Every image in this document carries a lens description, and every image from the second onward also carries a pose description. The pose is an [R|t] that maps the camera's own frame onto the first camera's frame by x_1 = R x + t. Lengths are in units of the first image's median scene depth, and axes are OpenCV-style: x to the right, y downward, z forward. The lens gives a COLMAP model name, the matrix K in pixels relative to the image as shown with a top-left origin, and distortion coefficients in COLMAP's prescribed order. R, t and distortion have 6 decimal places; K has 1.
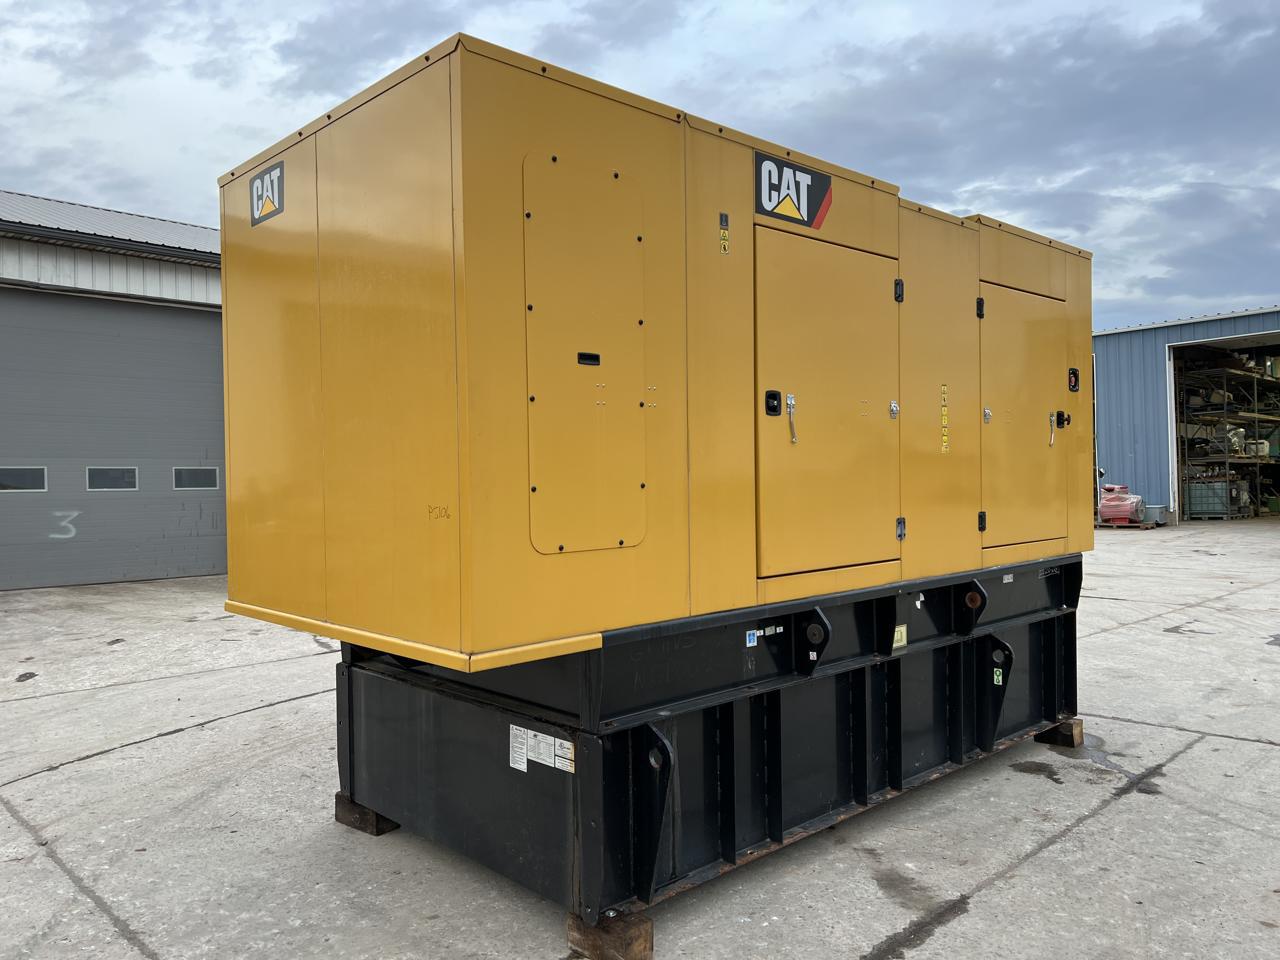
lens RADIAL K [[966.2, 0, 640.0], [0, 966.2, 480.0], [0, 0, 1]] dist [0.054461, -0.063779]
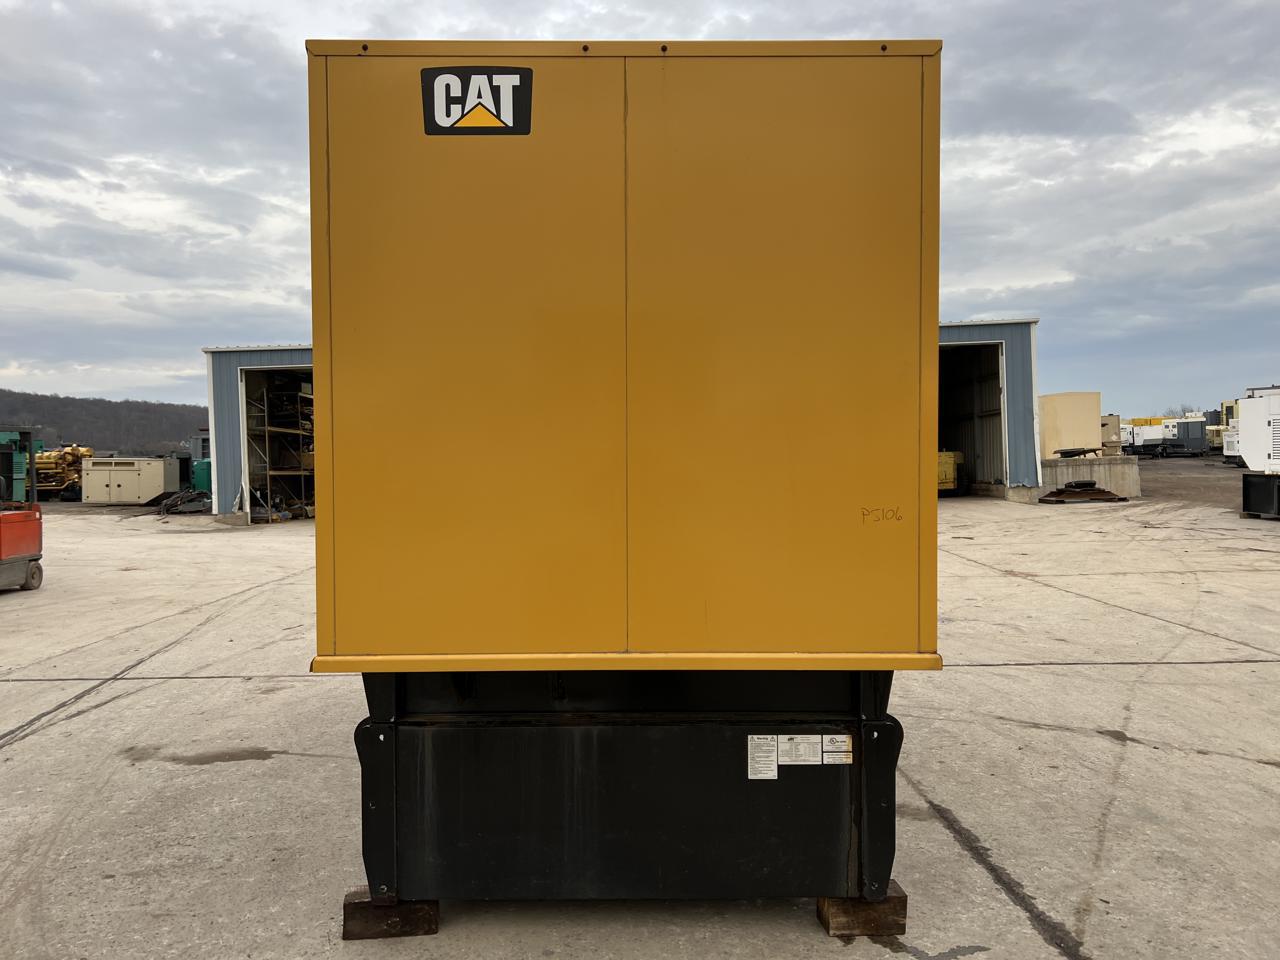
lens RADIAL K [[971.8, 0, 646.7], [0, 971.8, 521.4], [0, 0, 1]] dist [0.015911, 0.000094]
pose [[0.675130, -0.033209, 0.736951, -0.715738], [0.001927, 0.999062, 0.043255, 0.002818], [-0.737696, -0.027783, 0.674561, 0.356706]]
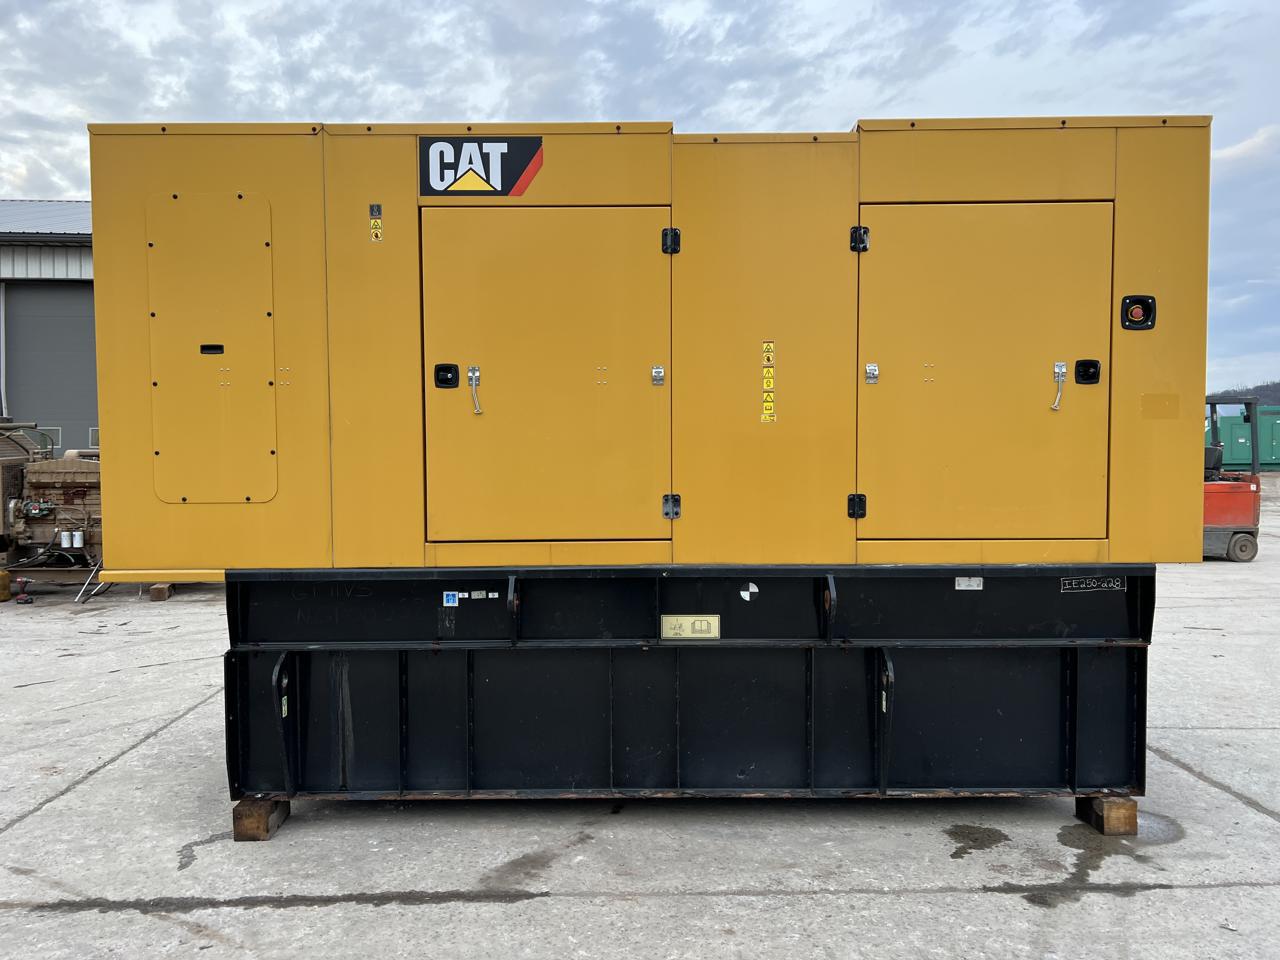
lens RADIAL K [[979.5, 0, 640.0], [0, 979.5, 480.0], [0, 0, 1]] dist [0.045798, -0.052944]
pose [[0.726460, 0.039091, -0.686096, 0.878607], [-0.013786, 0.999009, 0.042323, -0.012847], [0.687071, -0.021287, 0.726279, 0.320756]]
